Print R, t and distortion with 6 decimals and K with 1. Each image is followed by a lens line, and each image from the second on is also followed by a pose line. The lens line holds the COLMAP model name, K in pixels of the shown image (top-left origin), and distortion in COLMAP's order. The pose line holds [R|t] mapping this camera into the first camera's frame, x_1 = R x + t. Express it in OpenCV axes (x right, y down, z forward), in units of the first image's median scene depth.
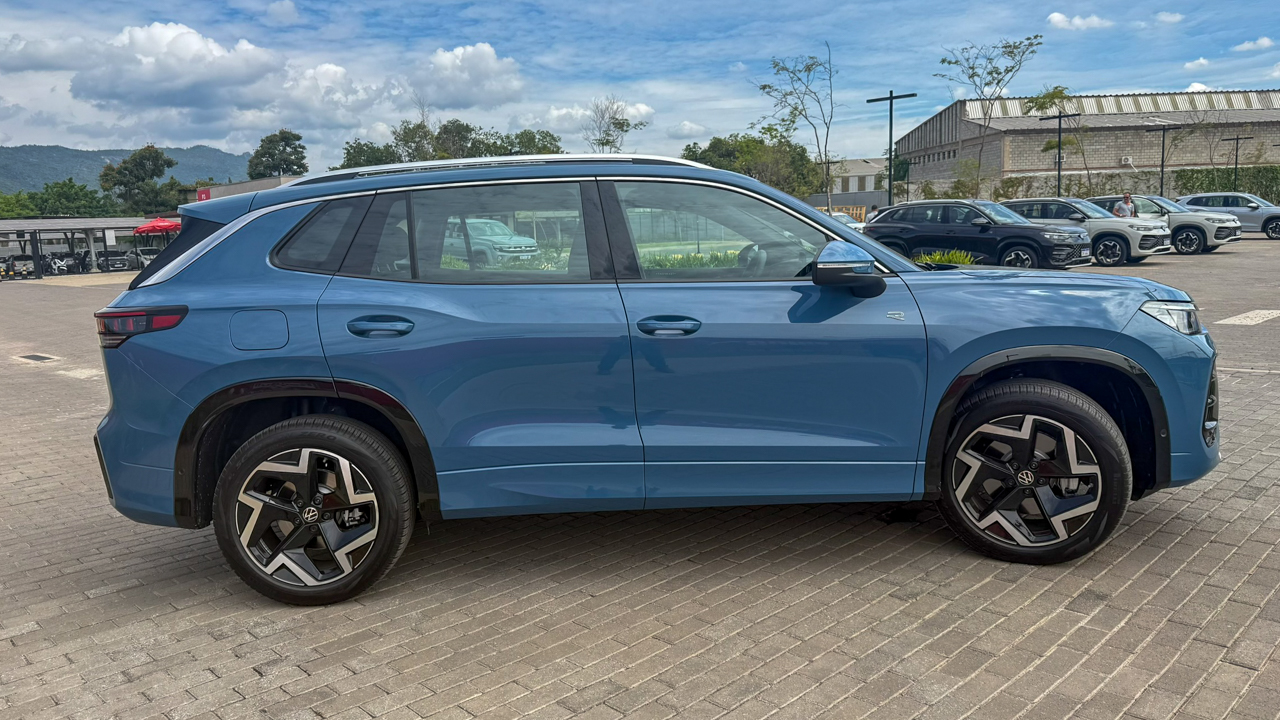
lens RADIAL K [[917.5, 0, 640.0], [0, 917.5, 360.0], [0, 0, 1]] dist [-0.000720, -0.003540]
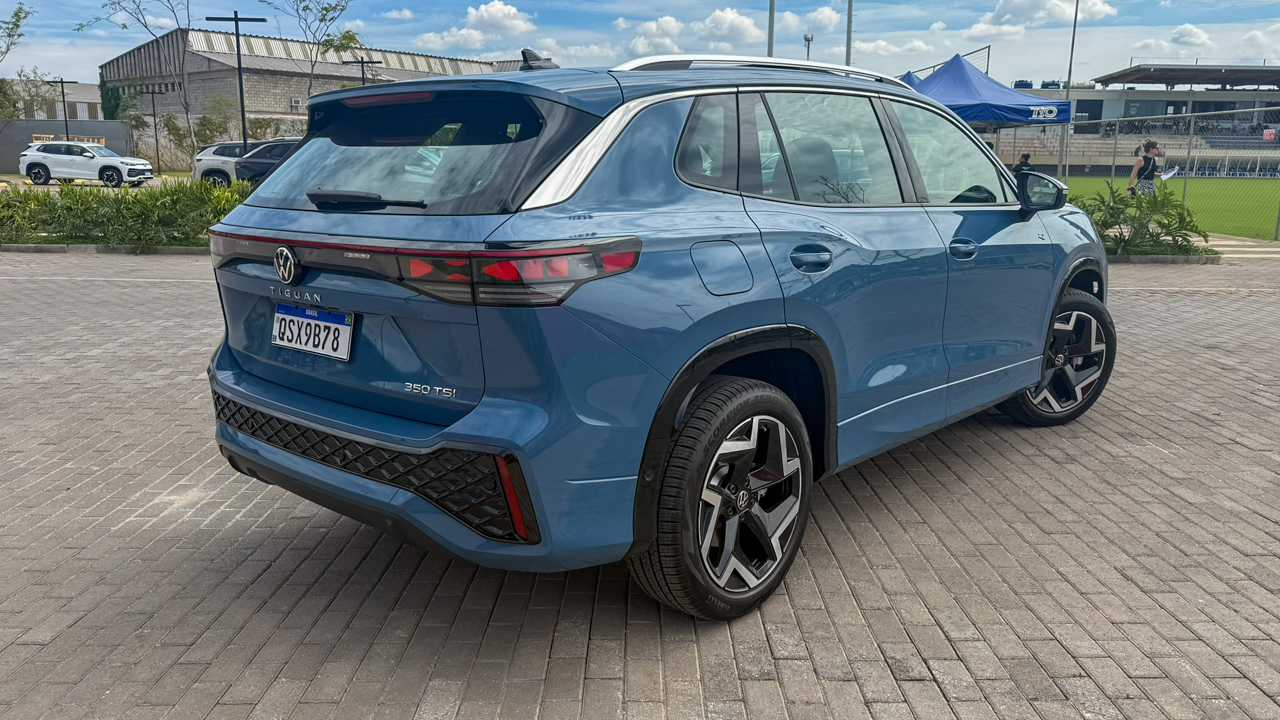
lens RADIAL K [[945.2, 0, 594.6], [0, 945.2, 361.9], [0, 0, 1]] dist [0.008745, 0.001097]
pose [[0.692854, -0.104259, 0.713501, -1.015951], [0.065012, 0.994494, 0.082188, -0.024552], [-0.718141, -0.010558, 0.695817, 0.530082]]
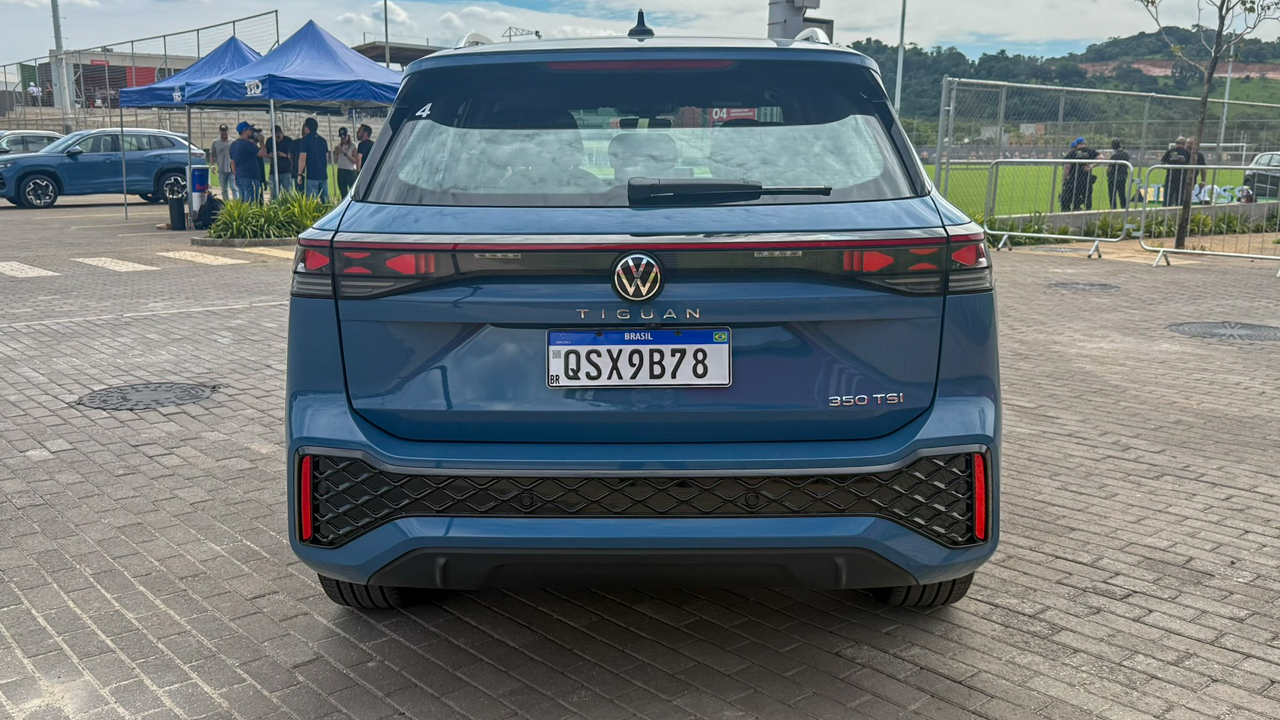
lens RADIAL K [[1158.2, 0, 640.0], [0, 1158.2, 360.0], [0, 0, 1]] dist [0.011736, -0.000195]
pose [[0.060911, -0.136852, 0.988717, -1.348939], [0.134428, 0.982656, 0.127732, -0.094390], [-0.989050, 0.125131, 0.078252, 1.169646]]
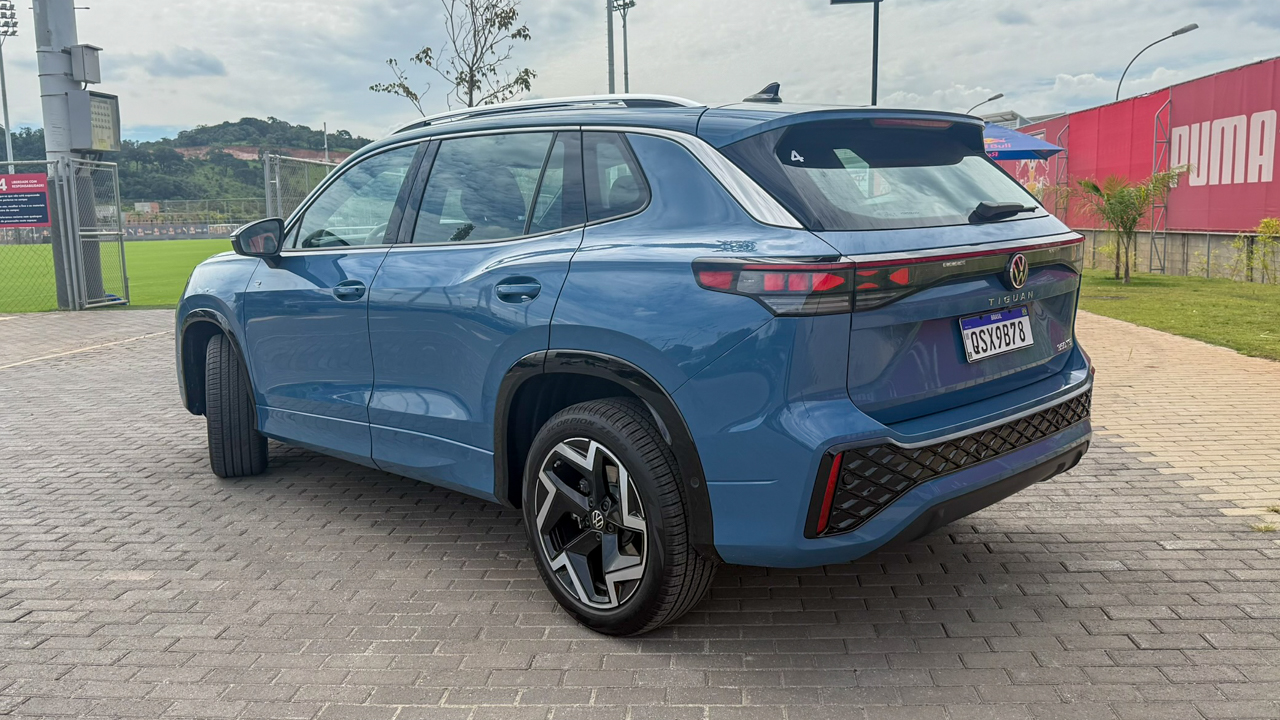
lens RADIAL K [[1046.6, 0, 640.0], [0, 1046.6, 360.0], [0, 0, 1]] dist [0.004725, 0.007051]
pose [[-0.670632, -0.040346, 0.740692, -1.090218], [0.162953, 0.966116, 0.200165, -0.211117], [-0.723671, 0.254935, -0.641334, 2.038245]]
